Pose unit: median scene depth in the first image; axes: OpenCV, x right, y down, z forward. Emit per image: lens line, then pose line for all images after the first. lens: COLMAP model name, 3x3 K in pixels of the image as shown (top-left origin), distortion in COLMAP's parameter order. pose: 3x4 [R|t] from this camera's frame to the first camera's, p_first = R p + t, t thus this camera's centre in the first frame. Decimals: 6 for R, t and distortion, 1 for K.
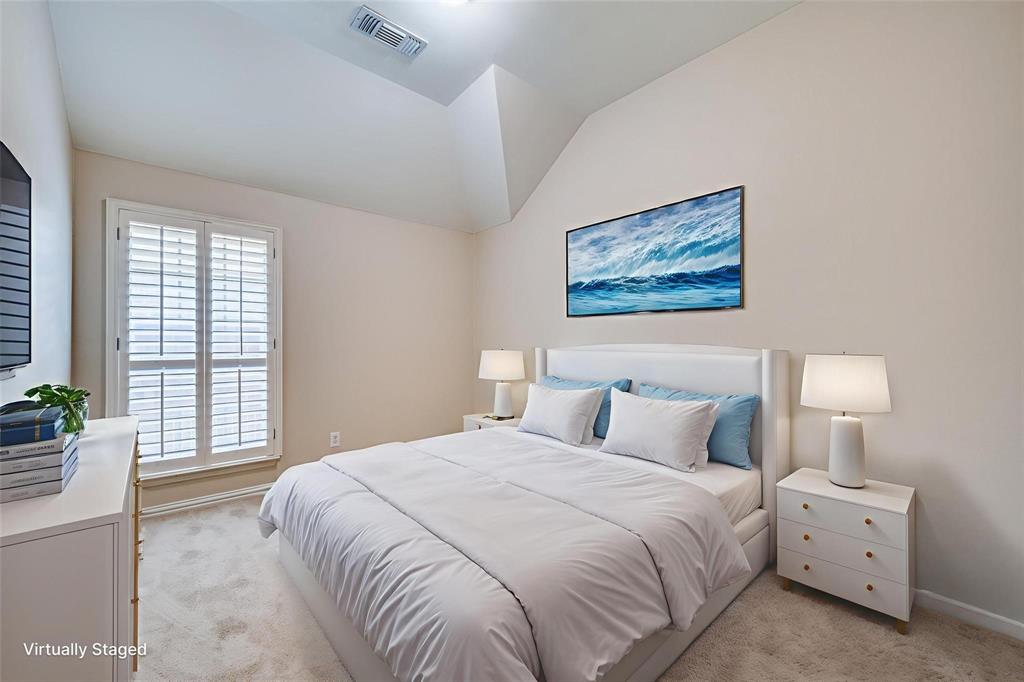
lens RADIAL K [[415.3, 0, 515.5], [0, 415.3, 344.0], [0, 0, 1]] dist [-0.000351, -0.000043]
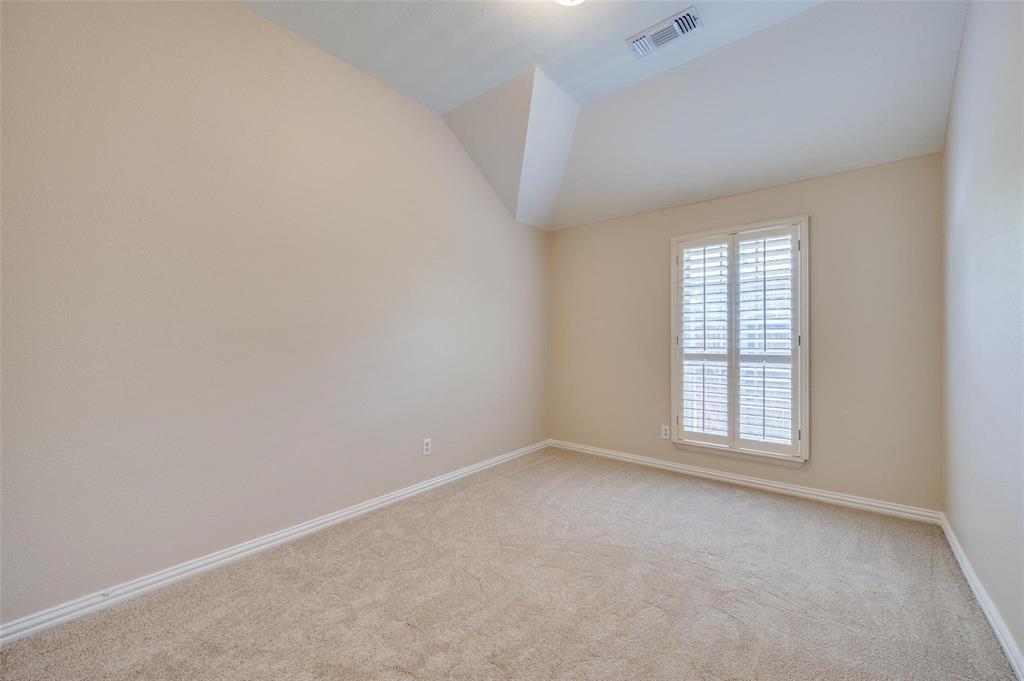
lens RADIAL K [[406.2, 0, 512.0], [0, 406.2, 340.5], [0, 0, 1]] dist [-0.000573, -0.000171]
pose [[0.162178, -0.003529, -0.986755, 0.326041], [0.004740, 0.999985, -0.002797, -0.000395], [0.986750, -0.004223, 0.162193, 0.280118]]
